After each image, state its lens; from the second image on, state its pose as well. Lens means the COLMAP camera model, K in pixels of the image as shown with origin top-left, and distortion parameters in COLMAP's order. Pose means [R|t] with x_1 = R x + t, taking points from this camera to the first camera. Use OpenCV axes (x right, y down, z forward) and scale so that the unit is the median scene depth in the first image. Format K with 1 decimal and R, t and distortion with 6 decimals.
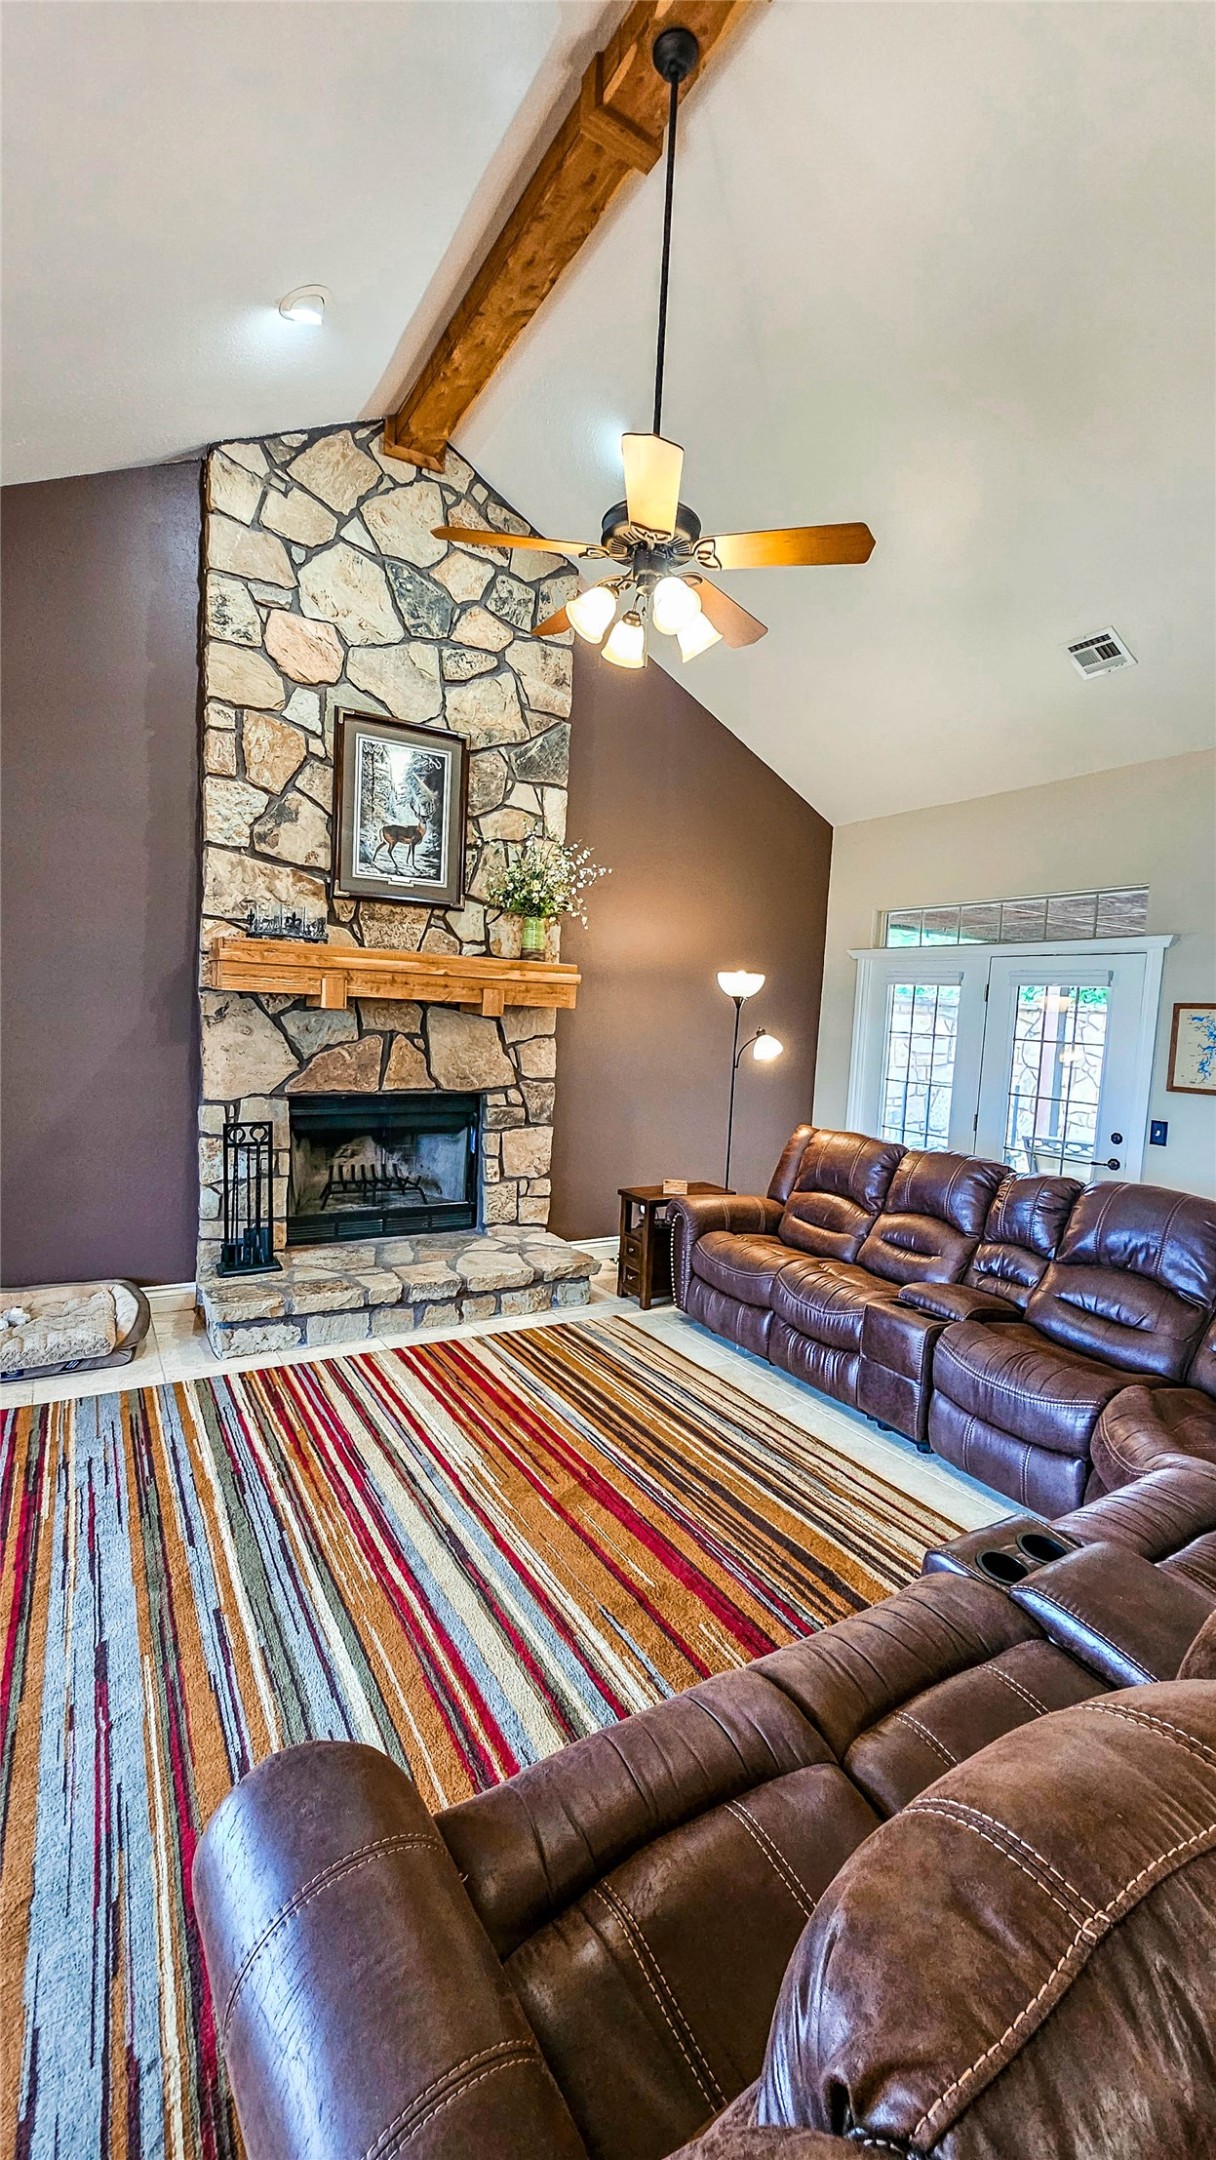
lens RADIAL K [[878.6, 0, 598.9], [0, 878.6, 1079.4], [0, 0, 1]] dist [-0.000477, -0.001522]
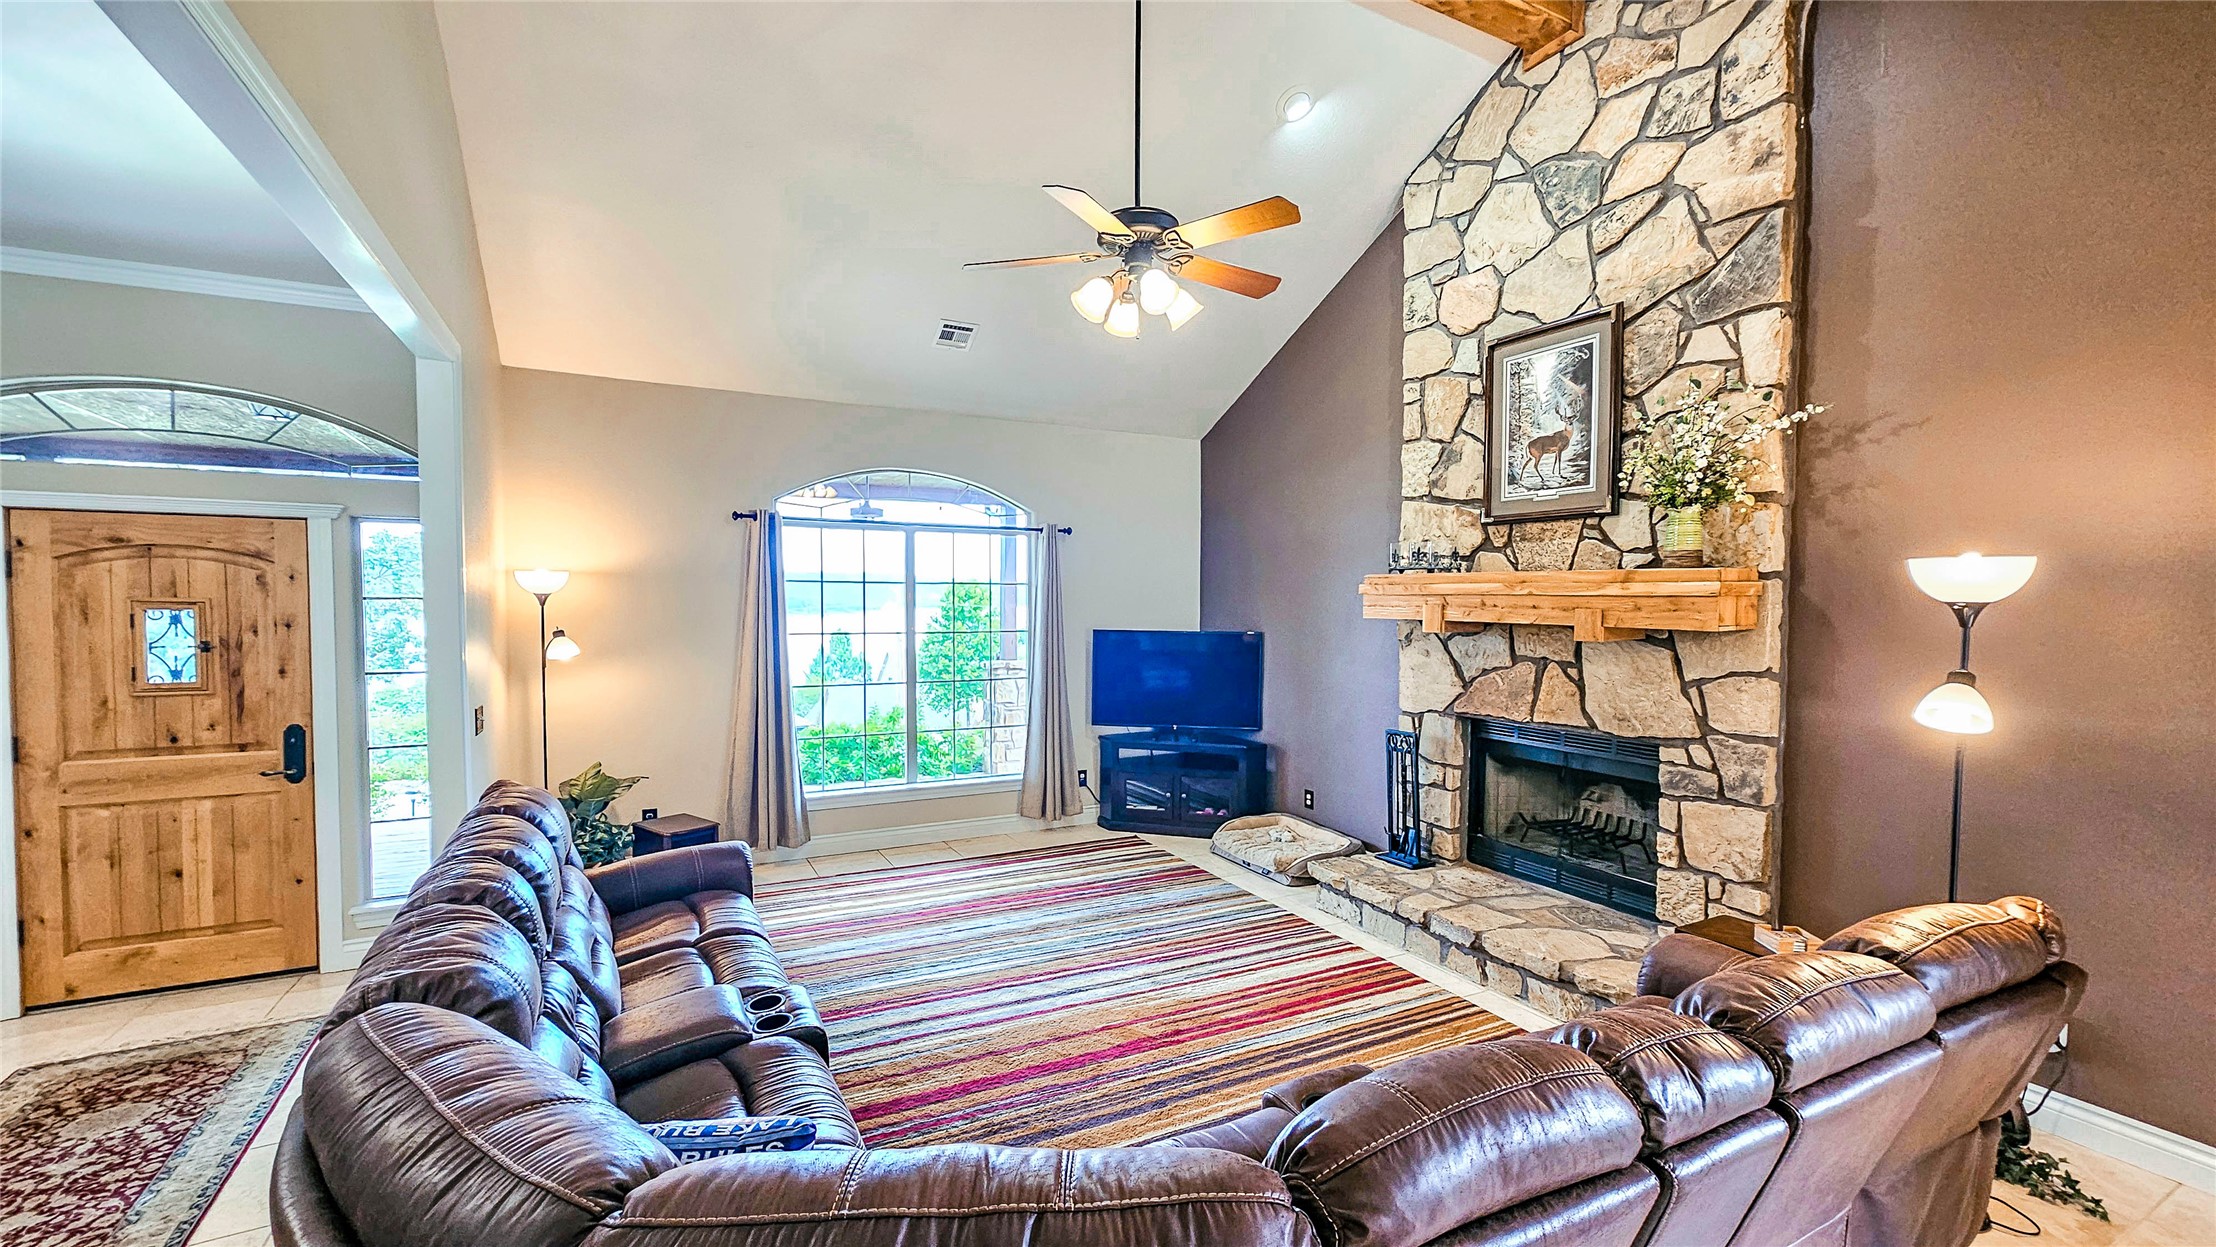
lens RADIAL K [[901.3, 0, 1108.8], [0, 901.3, 633.1], [0, 0, 1]] dist [-0.000477, -0.001522]
pose [[-0.051240, -0.009640, -0.998640, 0.766108], [-0.092450, 0.995705, -0.004868, -0.036518], [0.994398, 0.092075, -0.051912, 0.632074]]
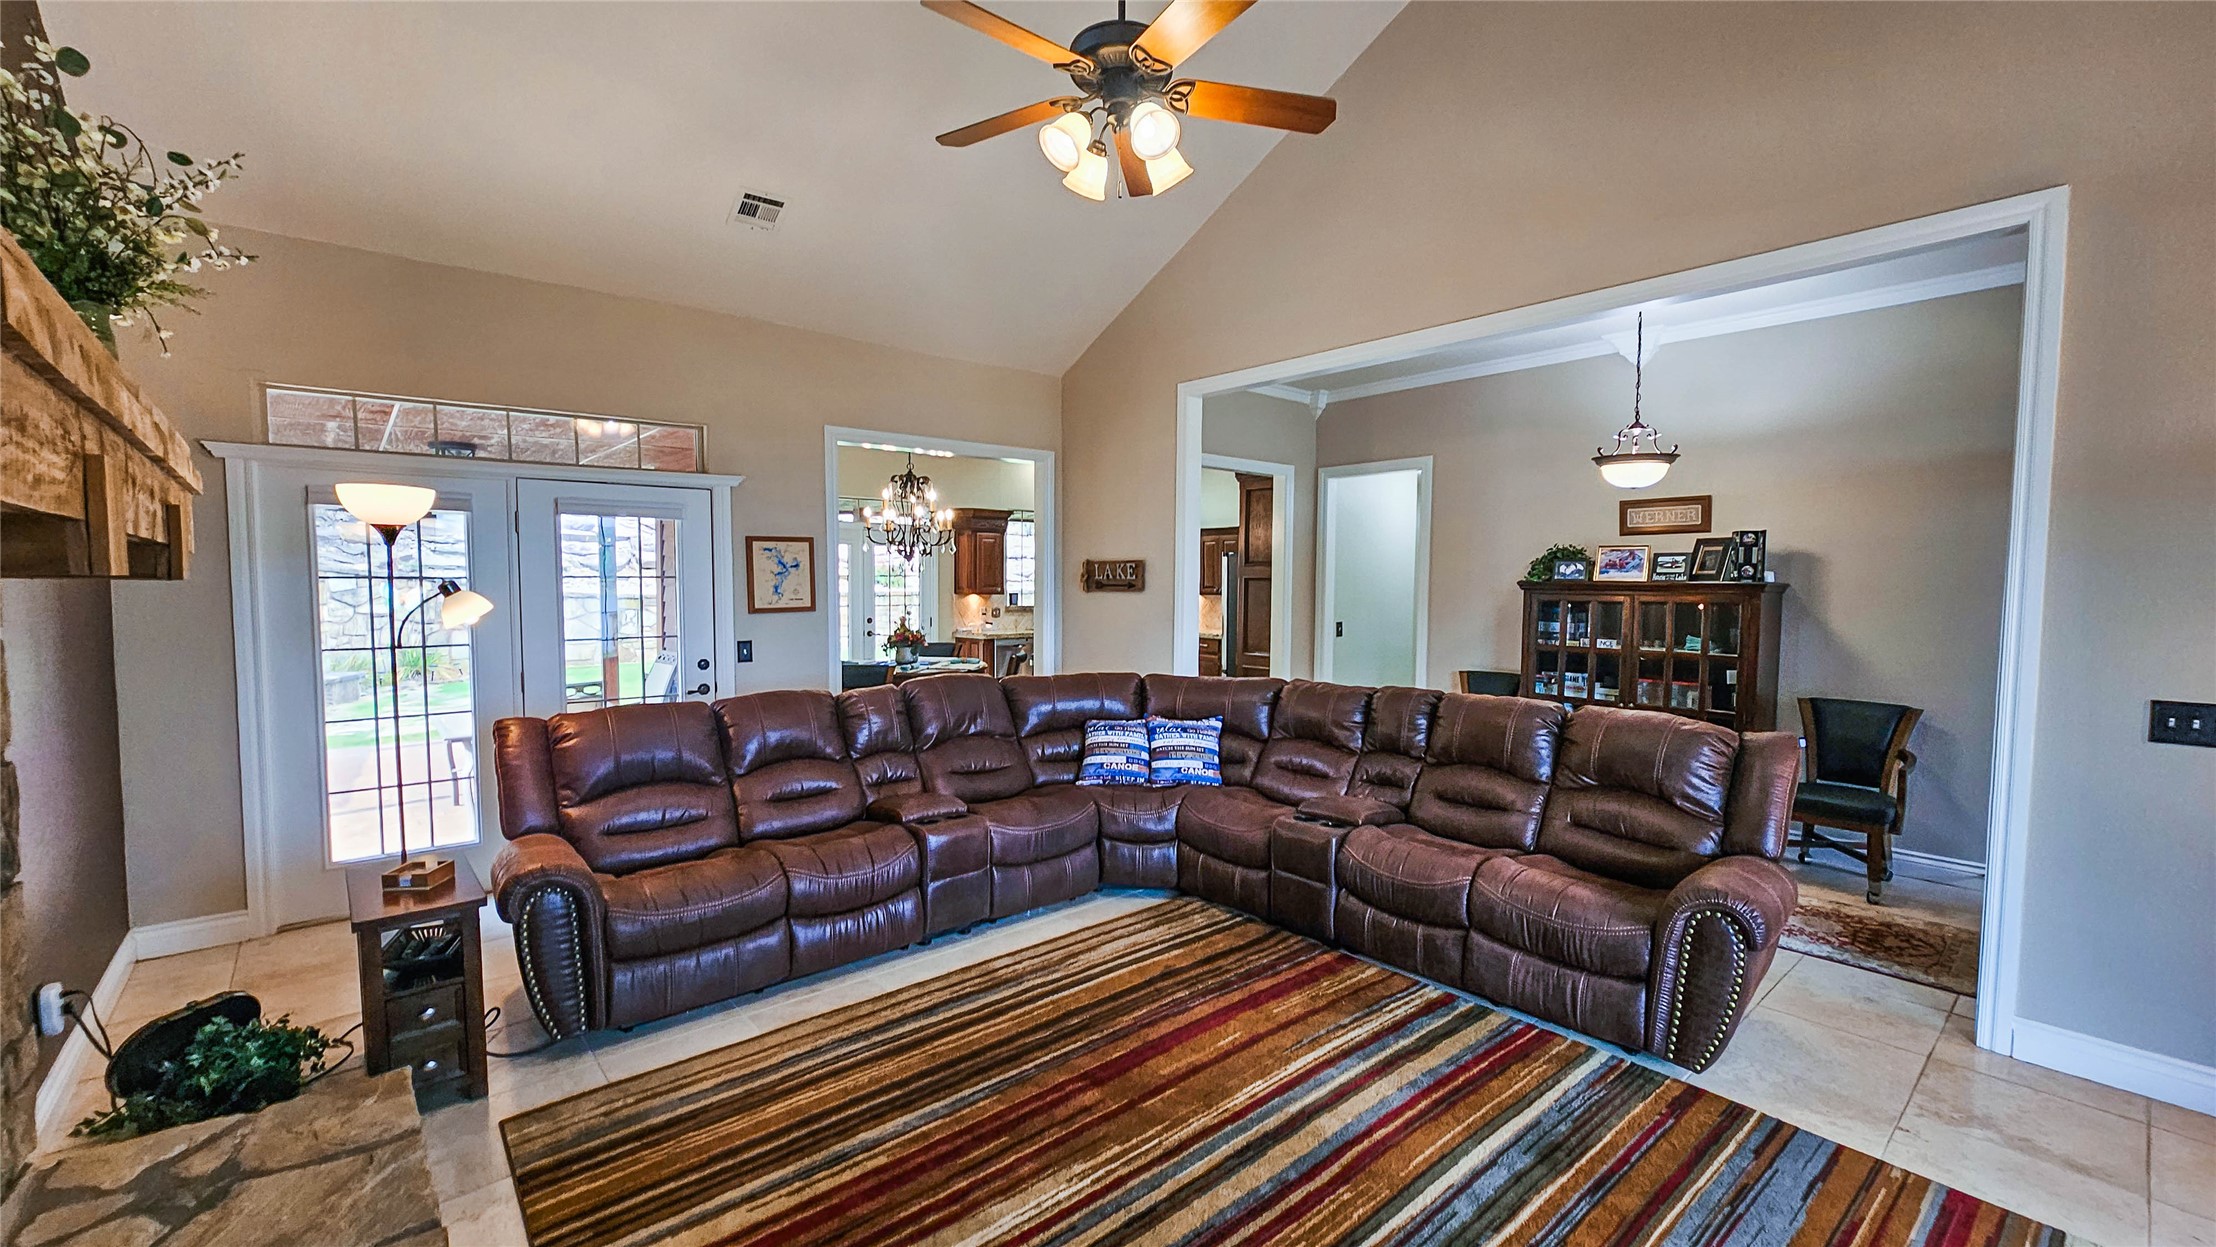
lens RADIAL K [[898.5, 0, 1115.0], [0, 898.5, 636.6], [0, 0, 1]] dist [-0.001883, 0.000496]
pose [[-0.174329, -0.114207, 0.978042, -0.570757], [0.072574, 0.989060, 0.128429, -0.071225], [-0.982009, 0.093370, -0.164133, 0.718948]]
